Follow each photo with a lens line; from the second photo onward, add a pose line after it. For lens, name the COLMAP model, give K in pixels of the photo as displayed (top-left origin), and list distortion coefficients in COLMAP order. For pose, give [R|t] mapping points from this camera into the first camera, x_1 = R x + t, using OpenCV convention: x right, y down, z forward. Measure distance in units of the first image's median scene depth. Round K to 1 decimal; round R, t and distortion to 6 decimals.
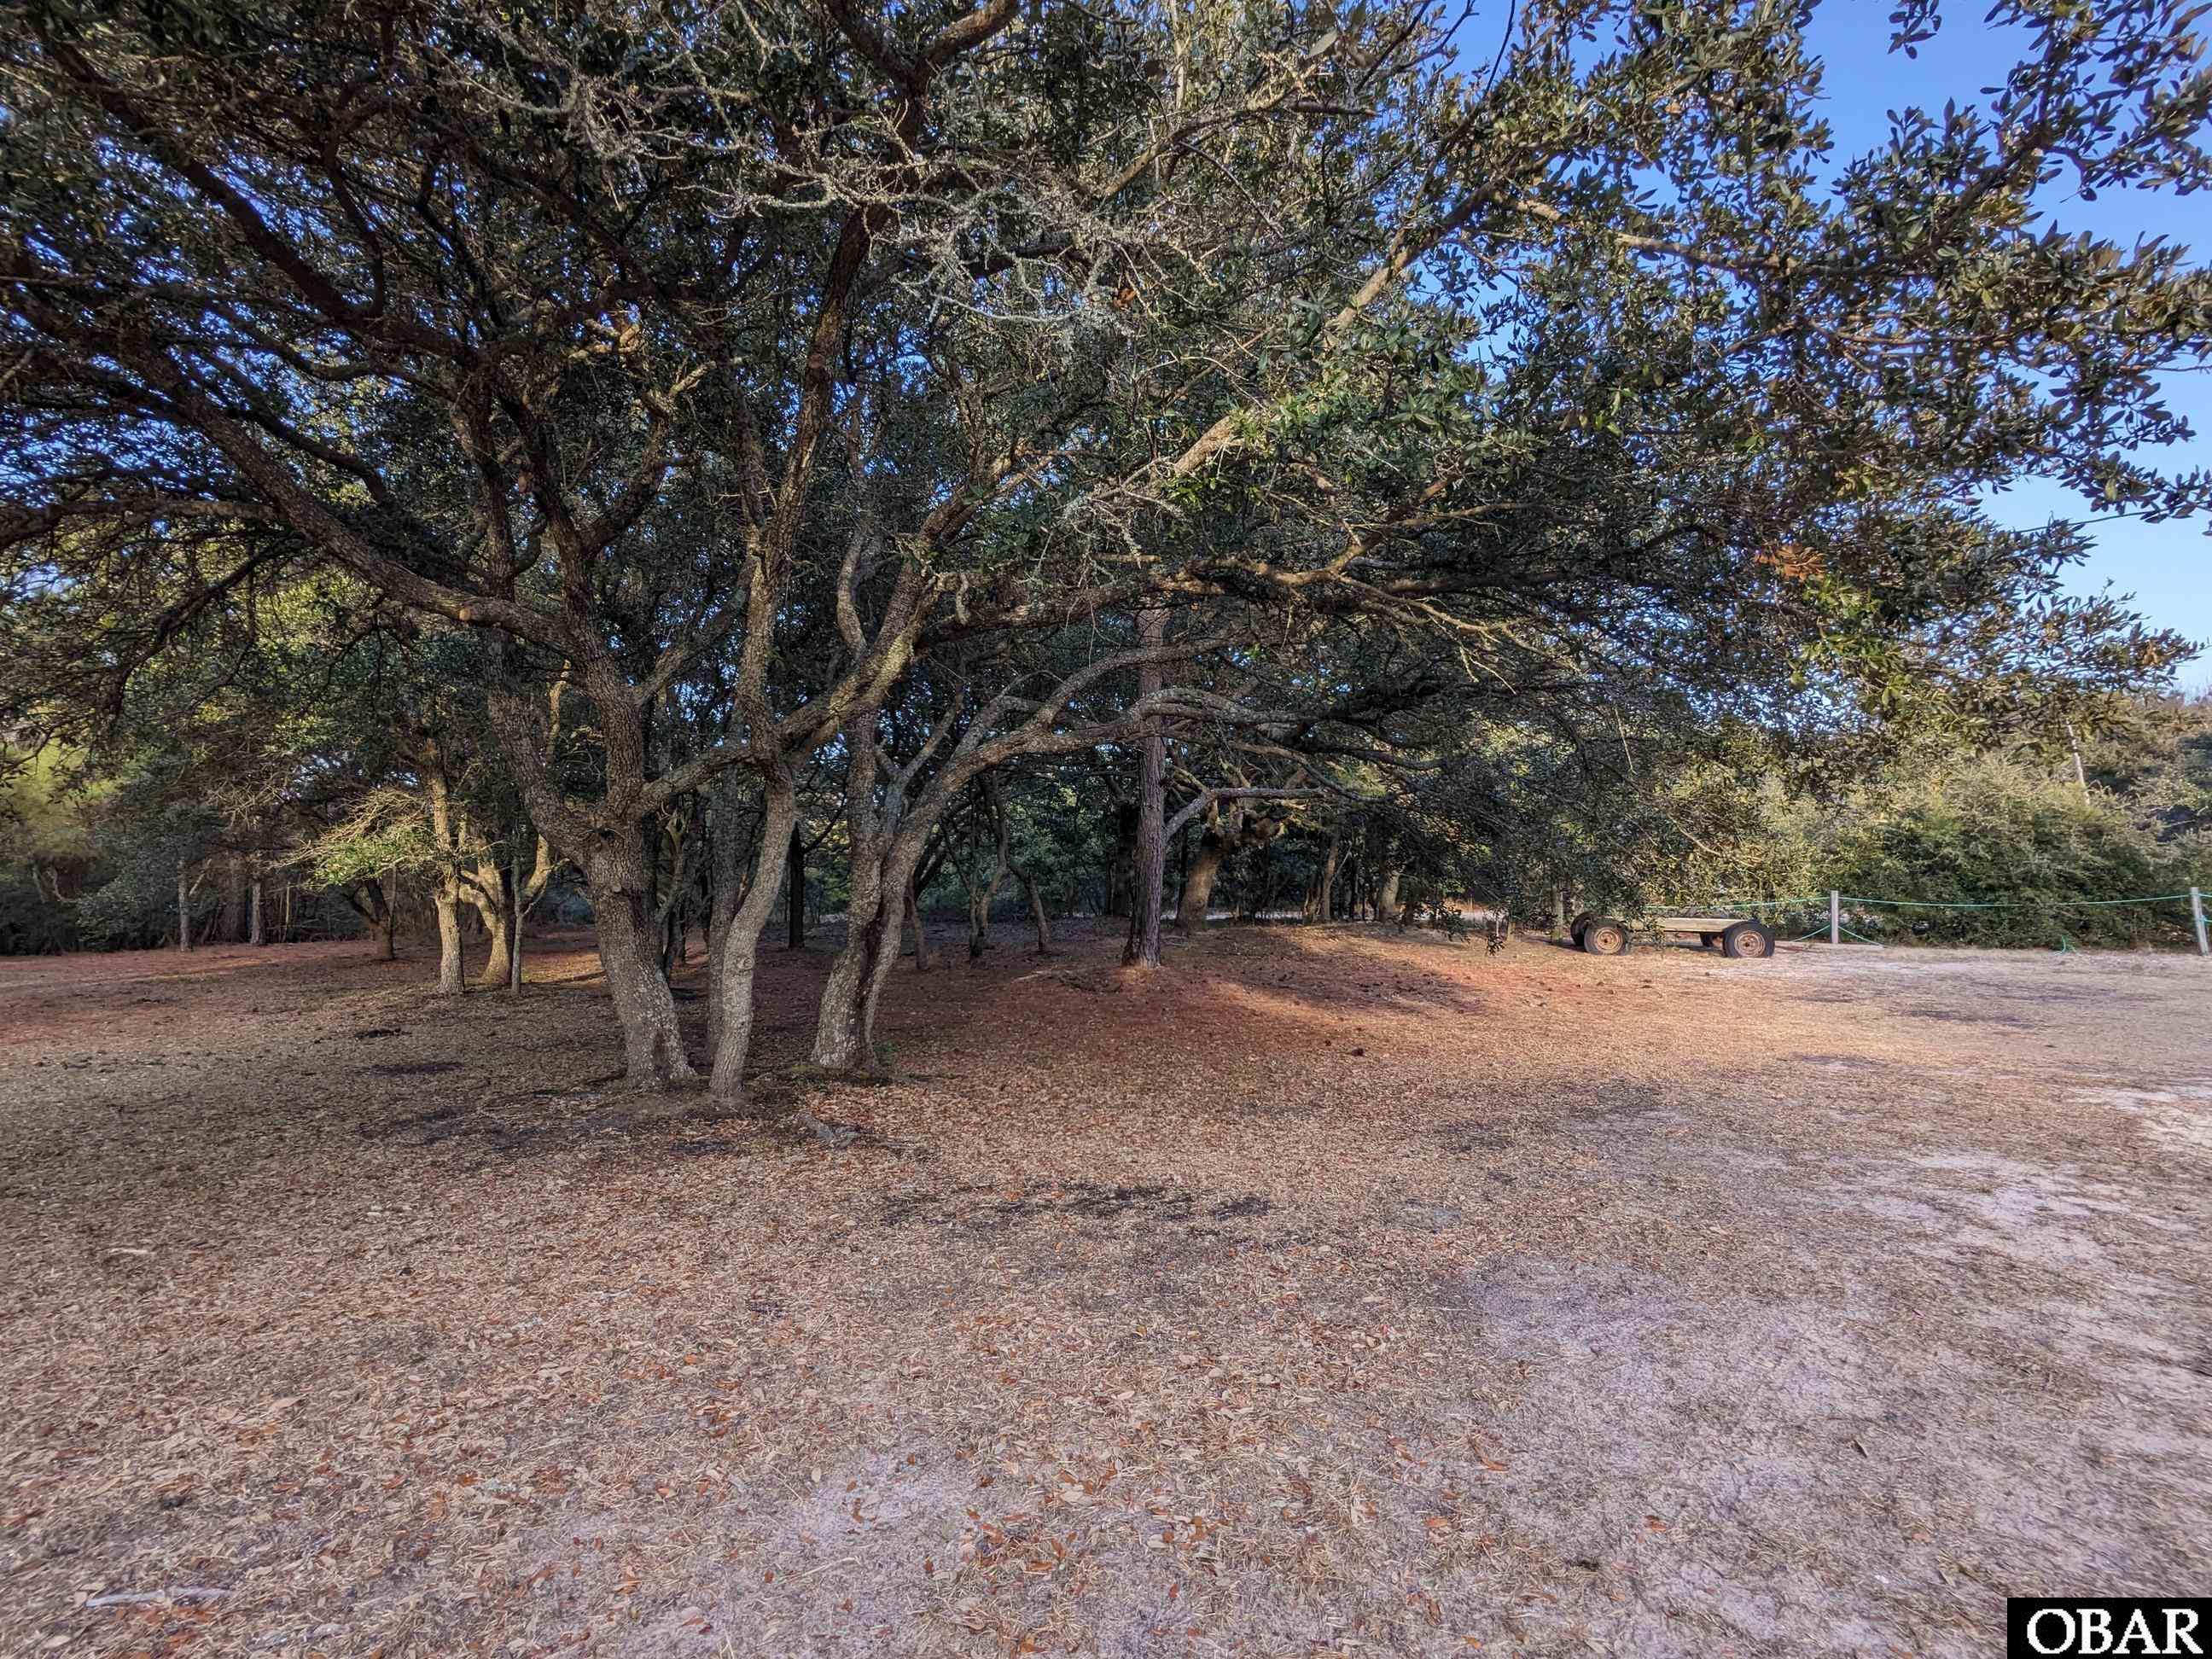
lens RADIAL K [[1068.6, 0, 1108.2], [0, 1068.6, 838.7], [0, 0, 1]] dist [0.000674, 0.002397]
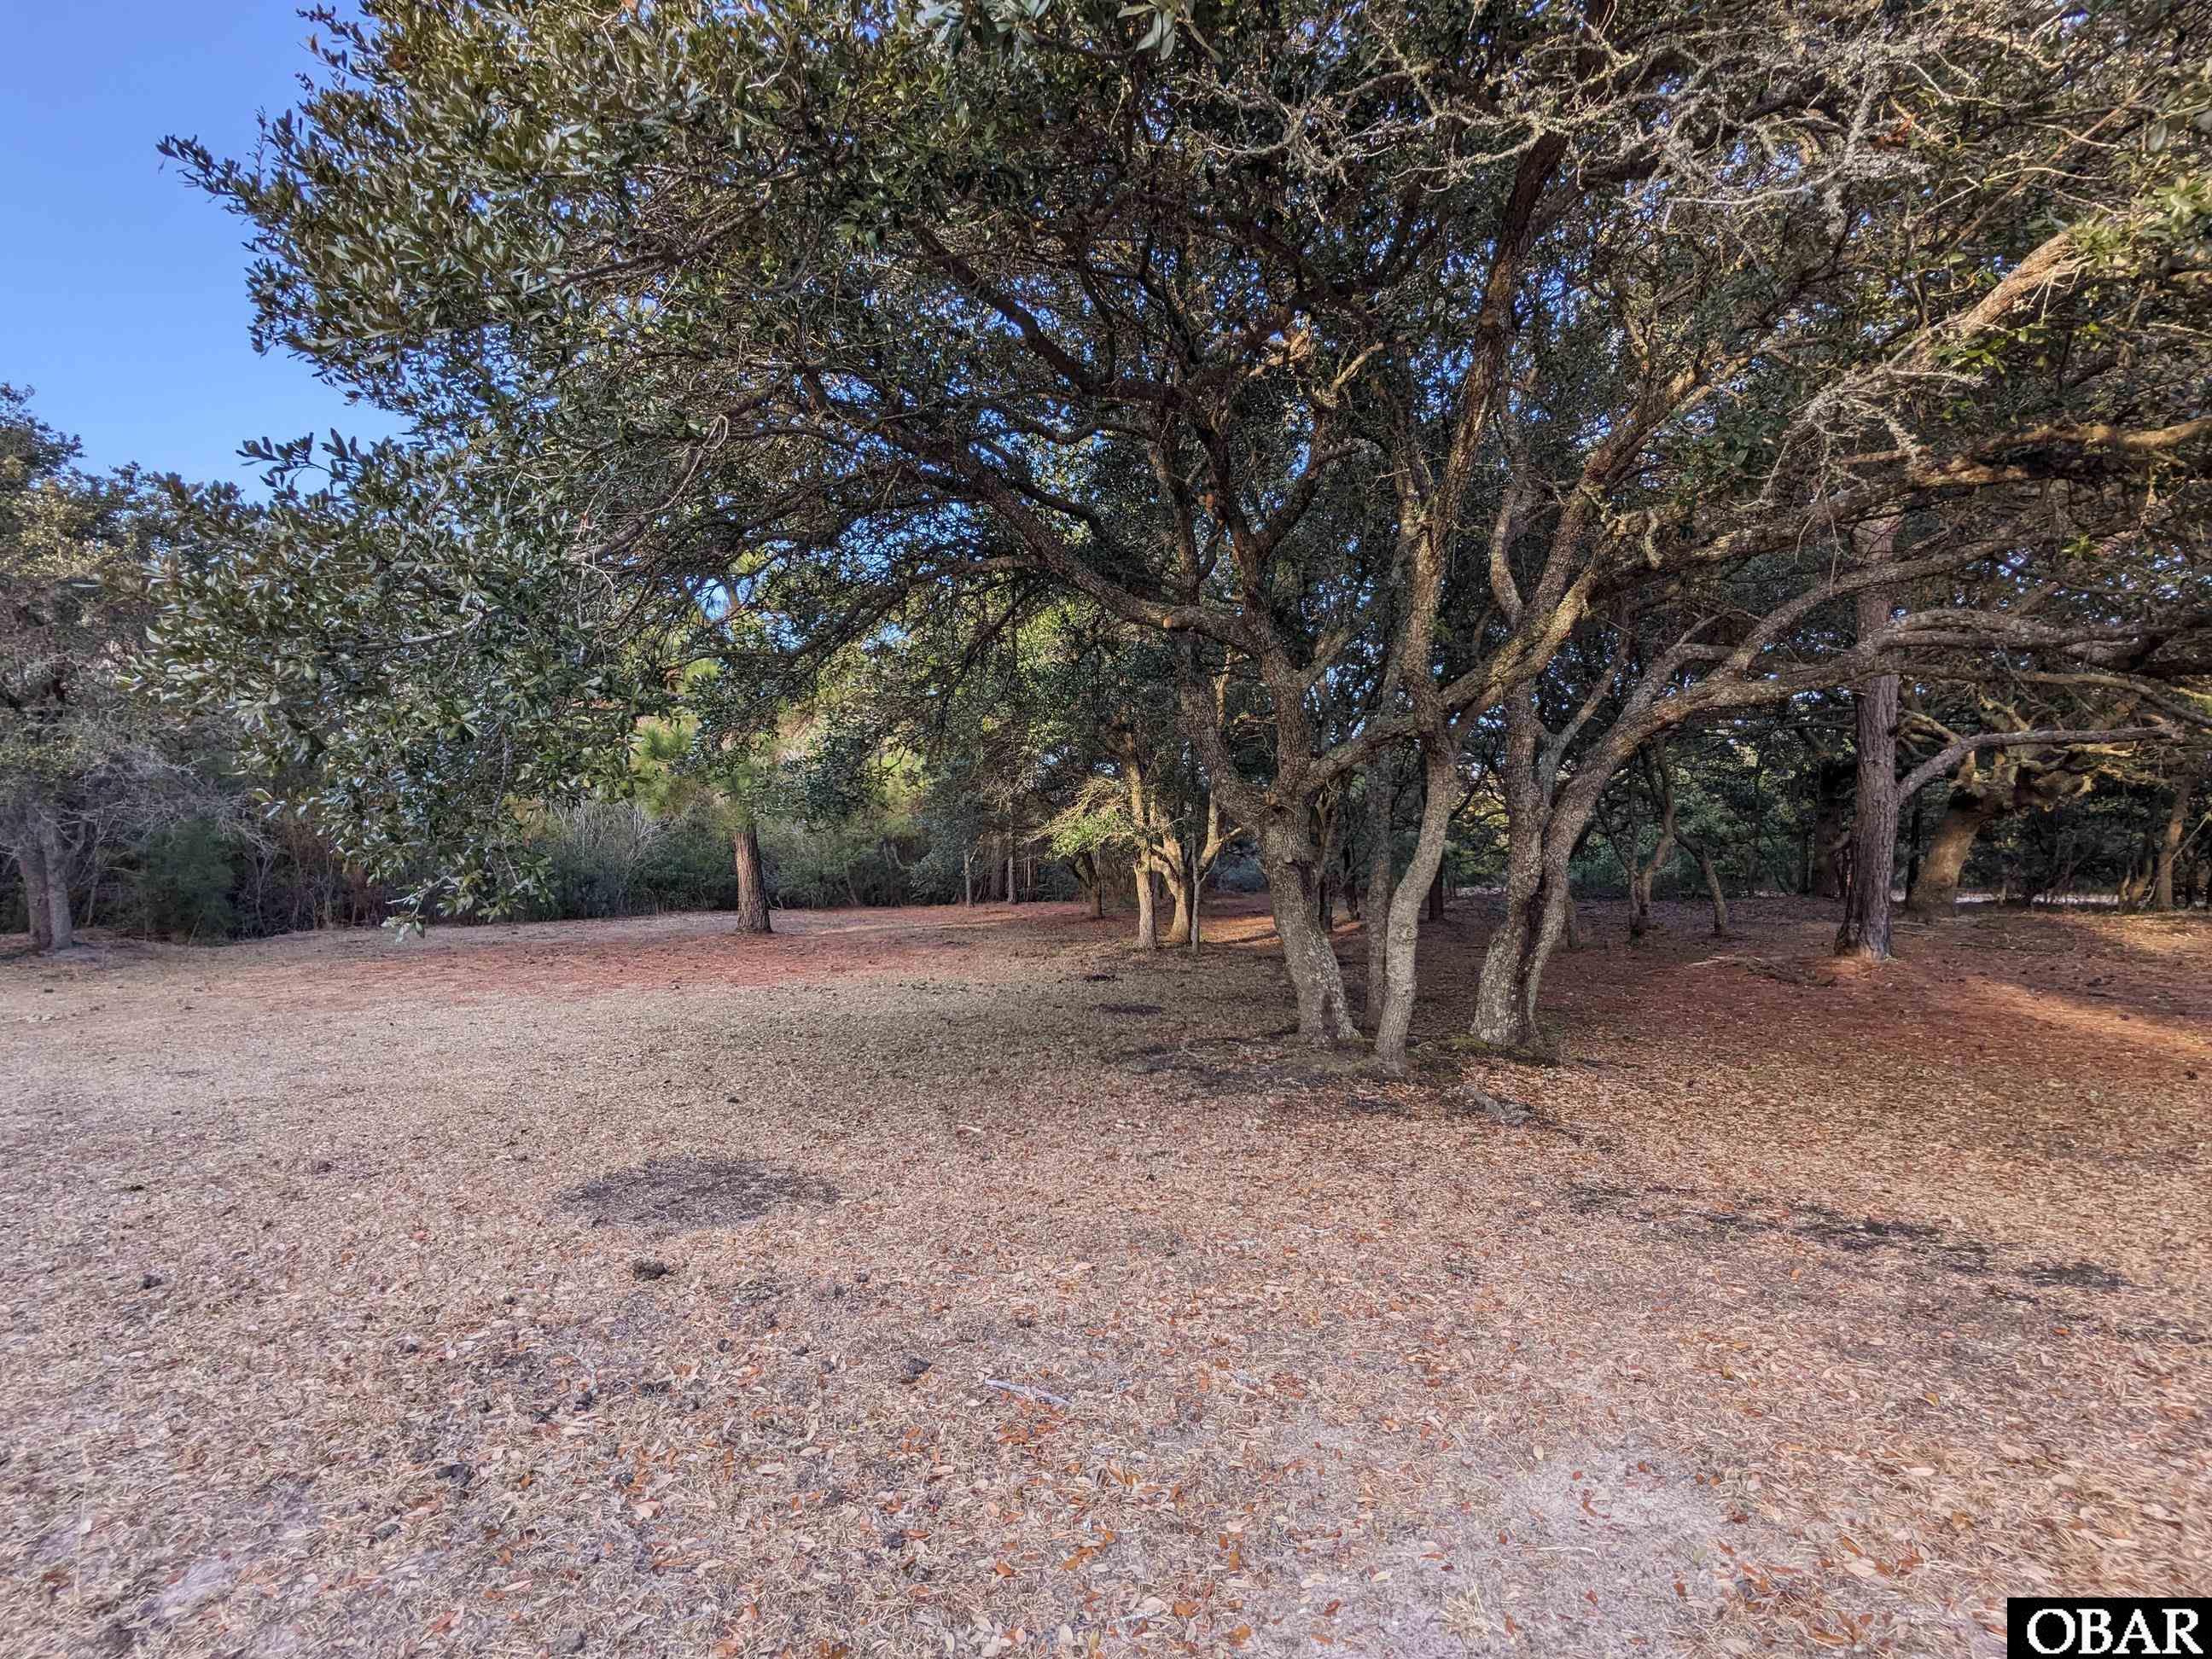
lens RADIAL K [[1049.4, 0, 1030.8], [0, 1049.4, 842.3], [0, 0, 1]] dist [-0.002843, 0.004564]
pose [[0.840402, -0.009153, -0.541886, -0.099194], [0.021660, 0.999626, 0.016707, 0.005570], [0.541530, -0.025778, 0.840286, -0.035883]]
